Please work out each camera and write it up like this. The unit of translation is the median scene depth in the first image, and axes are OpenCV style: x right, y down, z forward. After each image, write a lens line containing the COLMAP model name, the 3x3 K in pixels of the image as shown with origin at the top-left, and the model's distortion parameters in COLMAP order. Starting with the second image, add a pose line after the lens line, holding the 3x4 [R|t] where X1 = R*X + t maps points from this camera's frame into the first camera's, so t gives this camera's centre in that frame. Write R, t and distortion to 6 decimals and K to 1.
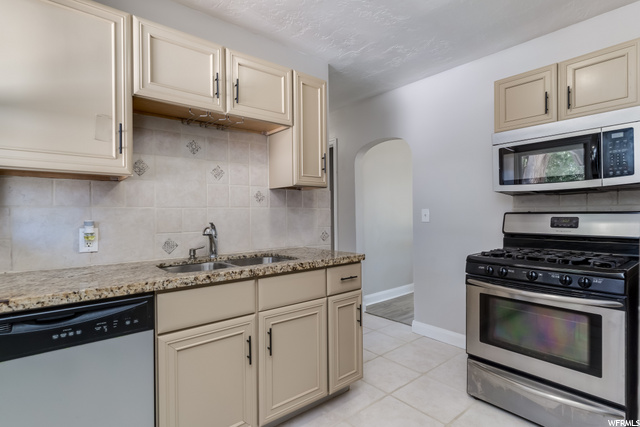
lens RADIAL K [[322.8, 0, 322.5], [0, 322.8, 214.9], [0, 0, 1]] dist [-0.004664, -0.000642]
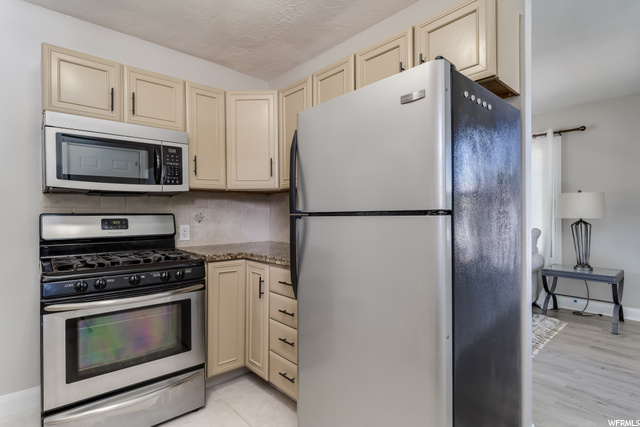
lens RADIAL K [[339.8, 0, 324.5], [0, 339.8, 210.9], [0, 0, 1]] dist [0.014840, 0.000519]
pose [[-0.044005, 0.012061, 0.998958, -0.312108], [0.005145, 0.999917, -0.011846, -0.001383], [-0.999018, 0.004619, -0.044063, 0.377876]]
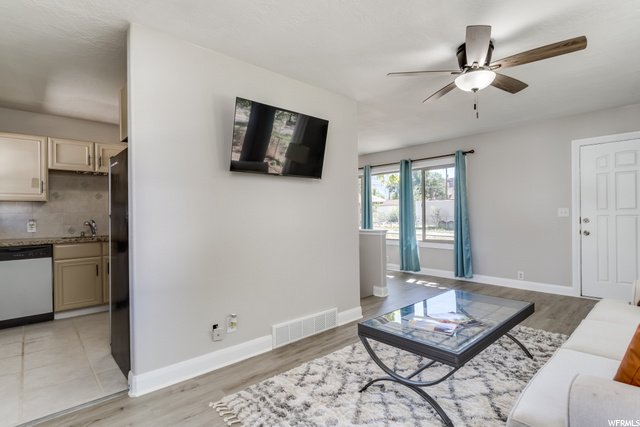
lens RADIAL K [[323.8, 0, 320.7], [0, 323.8, 215.1], [0, 0, 1]] dist [-0.001808, 0.000557]
pose [[0.999348, -0.005997, 0.035602, 4.512372], [0.006147, 0.999973, -0.004115, 0.043897], [-0.035577, 0.004331, 0.999358, -4.995982]]
